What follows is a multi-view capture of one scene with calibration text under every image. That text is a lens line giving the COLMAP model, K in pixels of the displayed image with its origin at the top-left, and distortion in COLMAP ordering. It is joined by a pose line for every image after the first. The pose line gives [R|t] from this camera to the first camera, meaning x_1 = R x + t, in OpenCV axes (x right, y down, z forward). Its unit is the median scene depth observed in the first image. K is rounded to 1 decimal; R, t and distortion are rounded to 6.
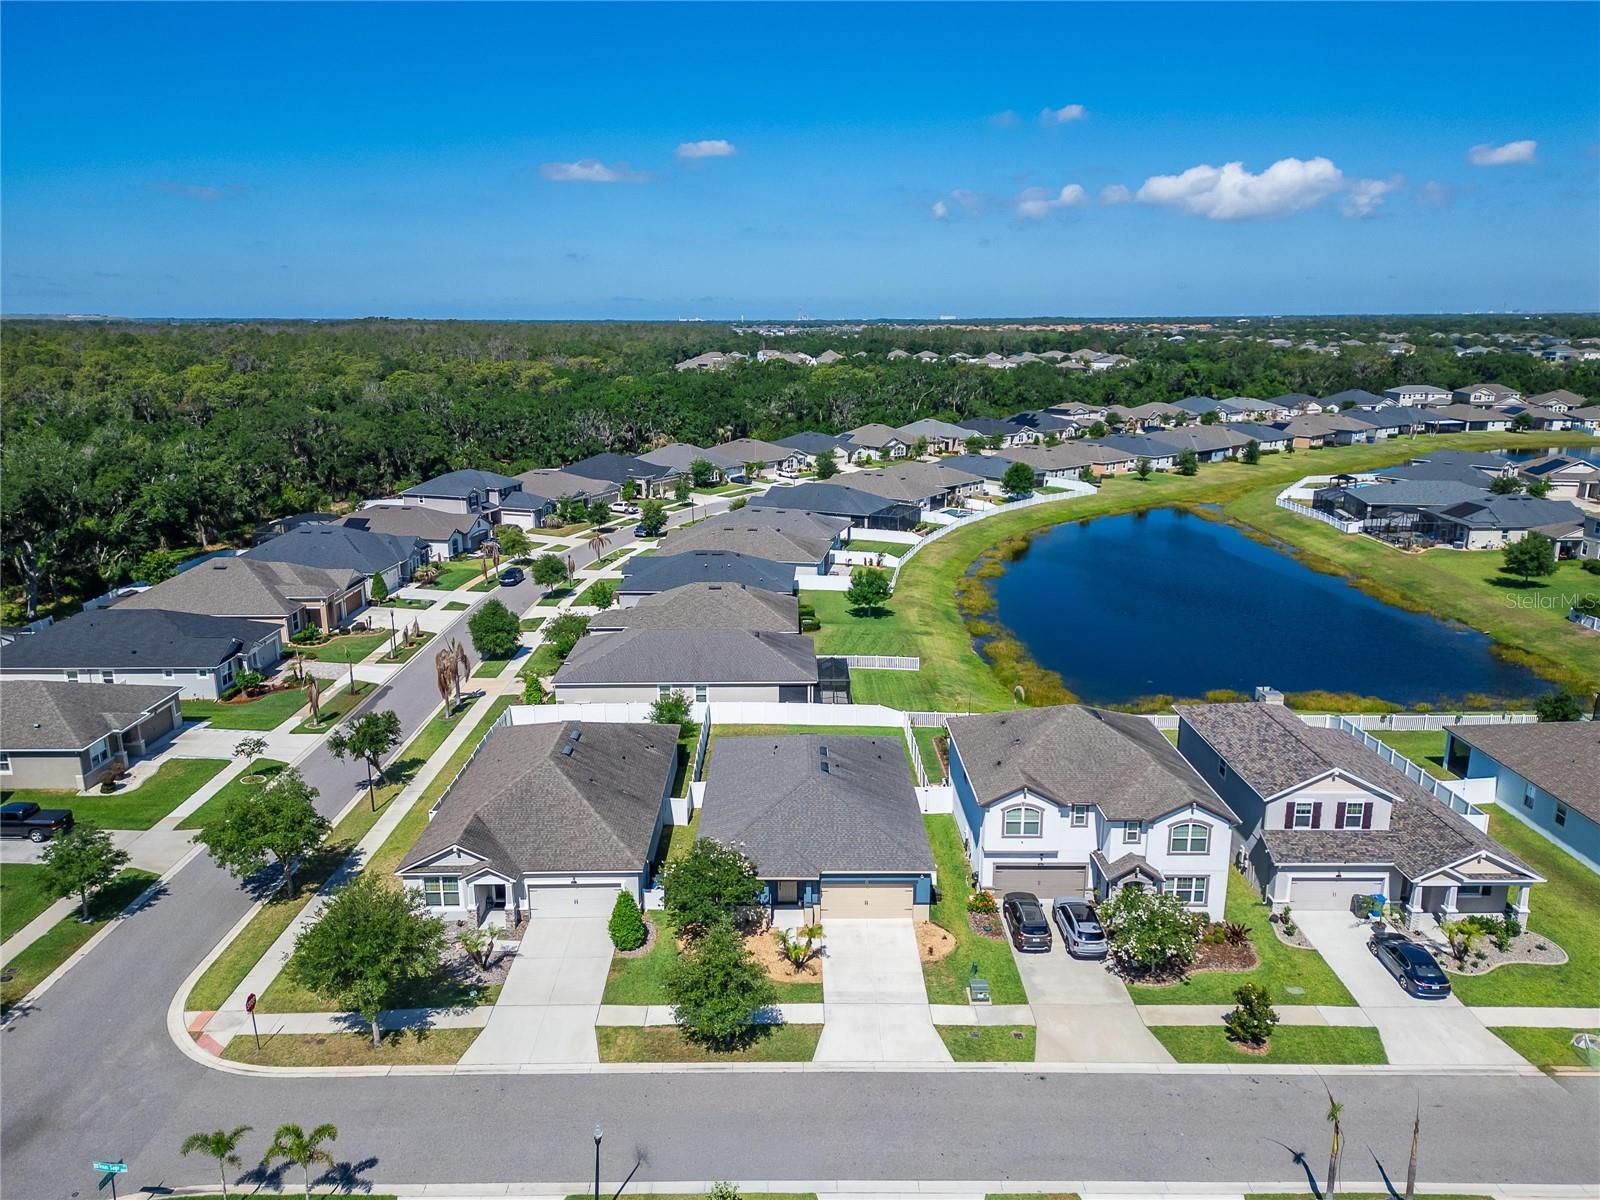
lens RADIAL K [[1121.4, 0, 800.8], [0, 1121.4, 594.6], [0, 0, 1]] dist [0.053273, -0.038773]
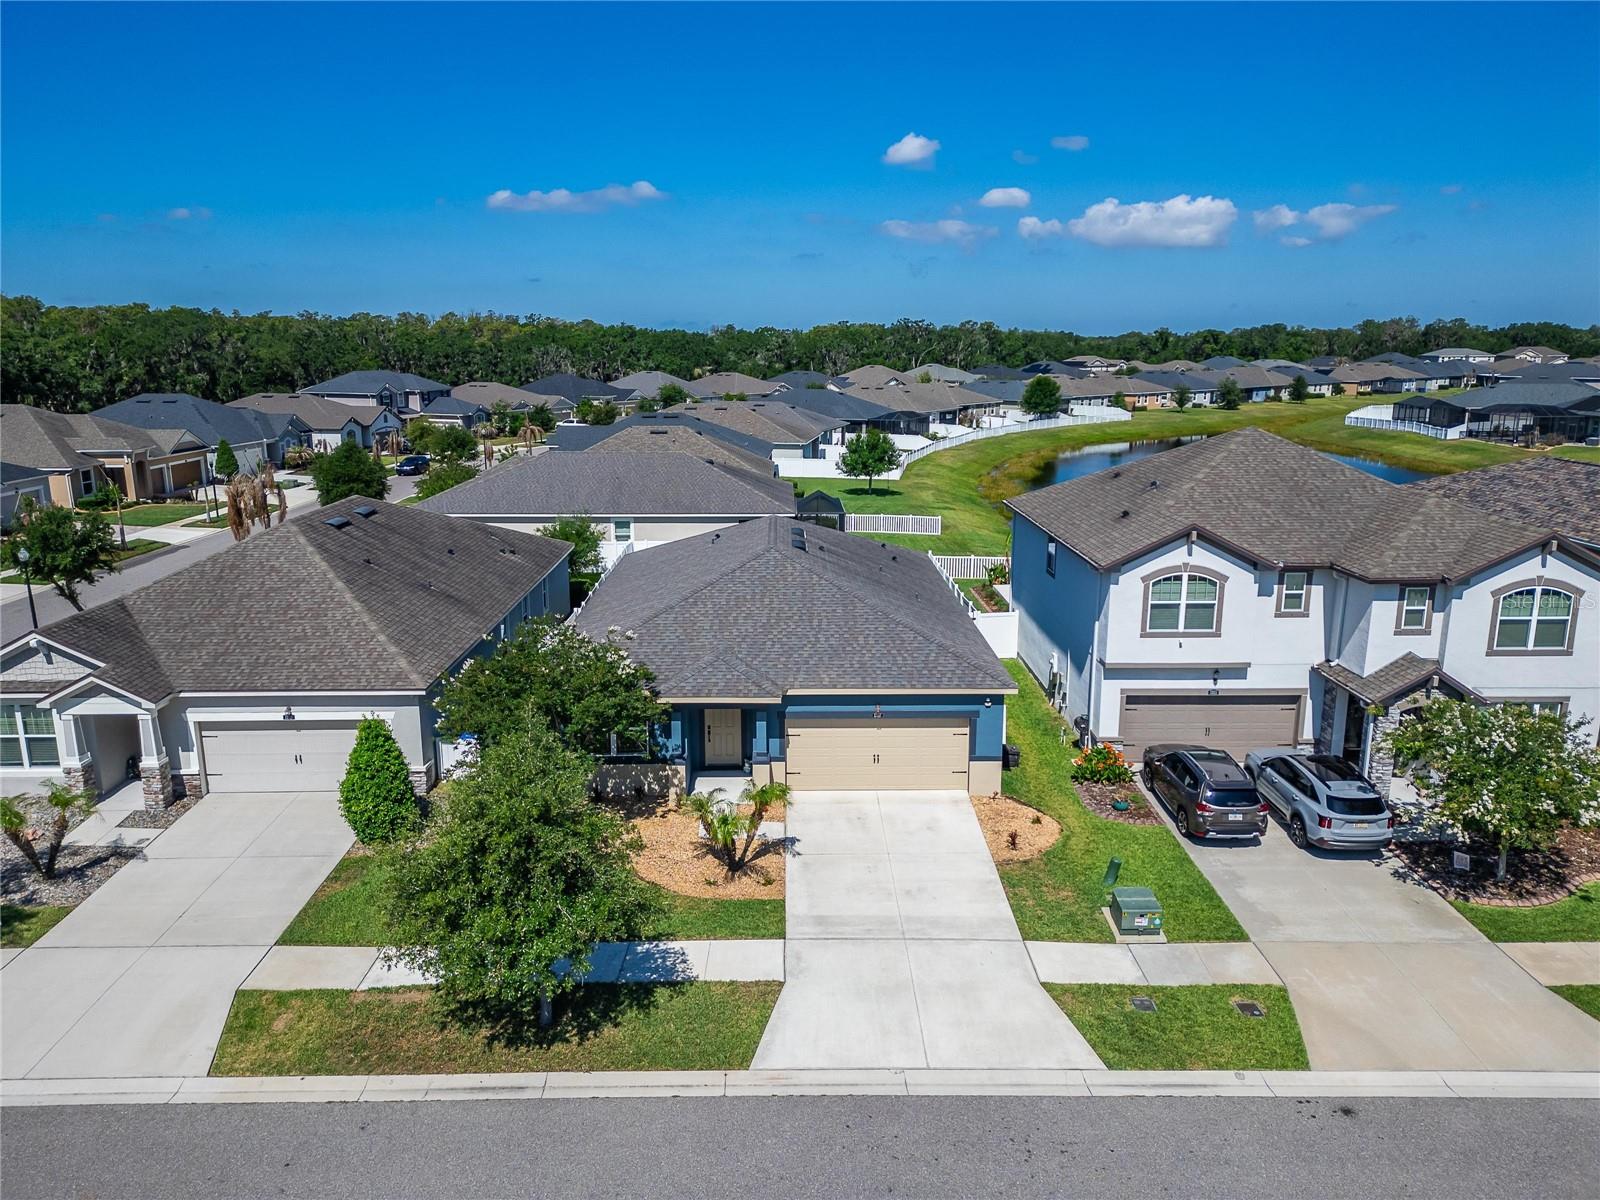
lens RADIAL K [[1121.4, 0, 795.7], [0, 1121.4, 599.6], [0, 0, 1]] dist [0.053273, -0.038773]
pose [[0.999995, -0.003232, 0.000070, 0.022109], [0.003233, 0.999891, -0.014377, 0.209728], [-0.000024, 0.014377, 0.999897, 0.496357]]
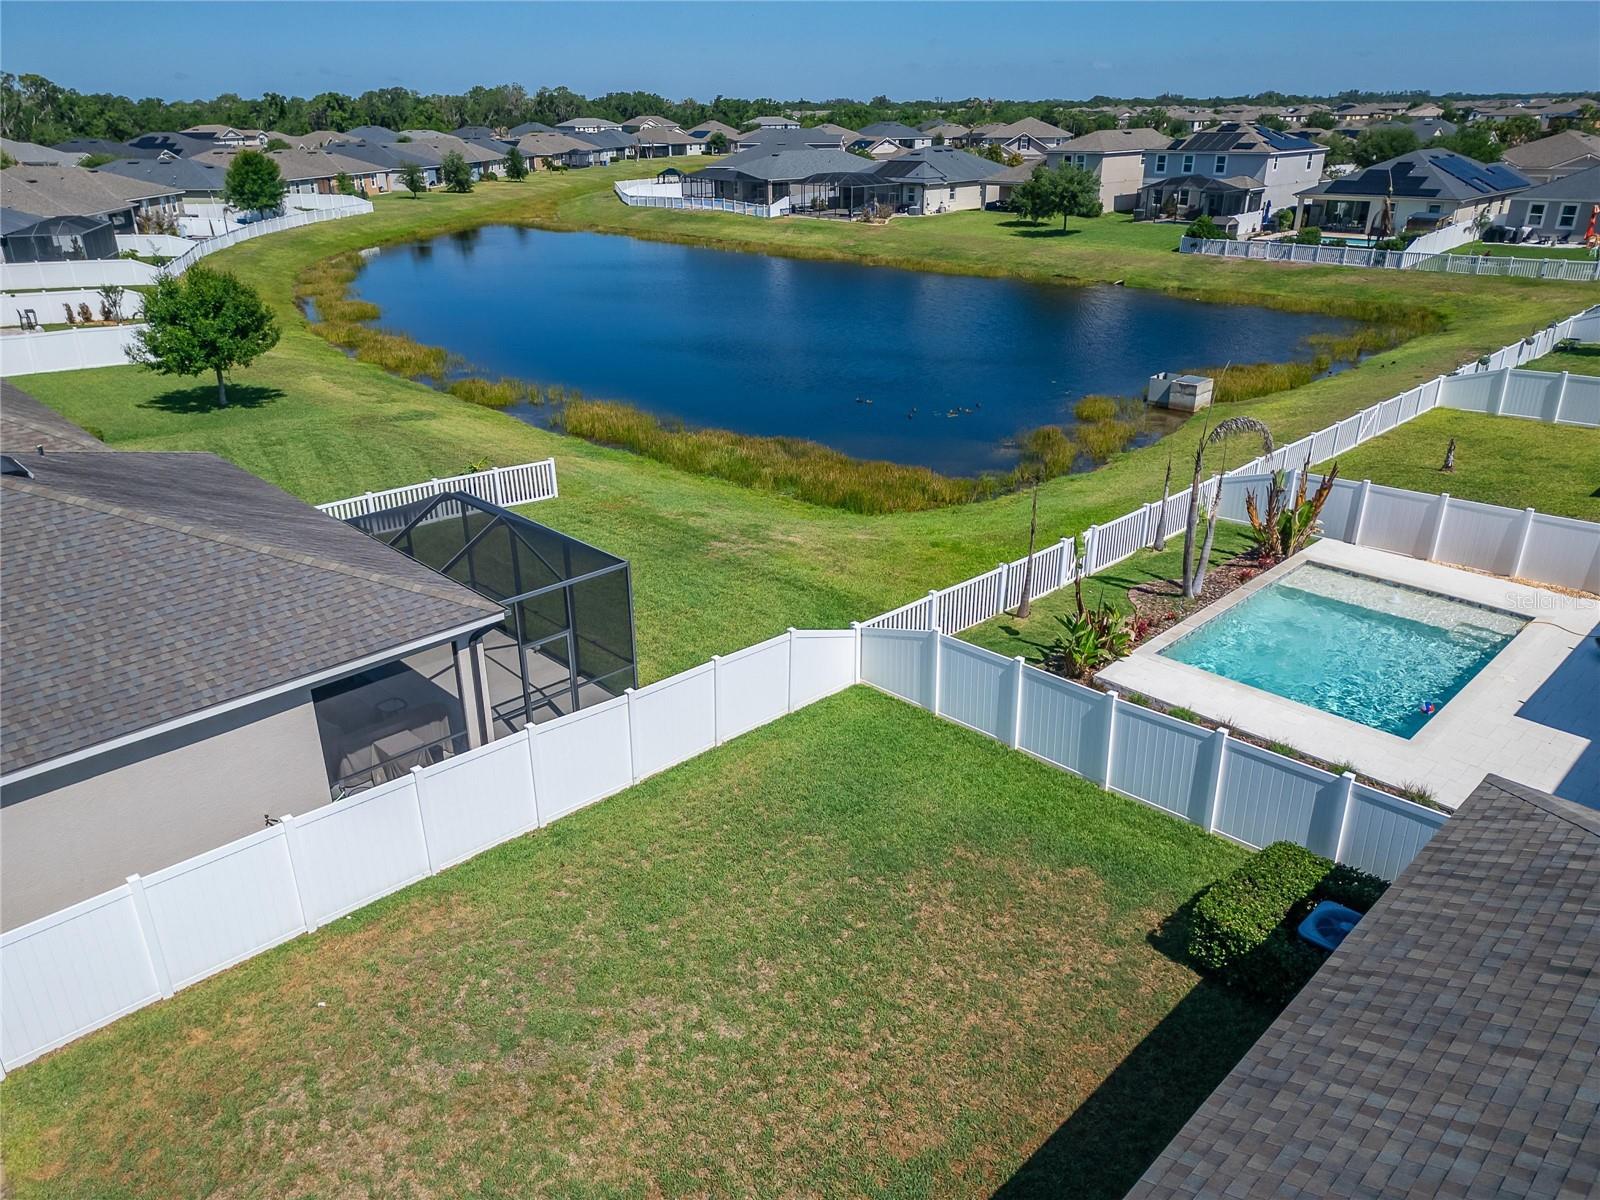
lens RADIAL K [[1121.4, 0, 798.0], [0, 1121.4, 606.6], [0, 0, 1]] dist [0.053273, -0.038773]
pose [[0.723863, -0.283216, 0.629135, -0.111684], [0.172168, 0.957165, 0.232793, 0.058168], [-0.668117, -0.060193, 0.741618, 1.231261]]
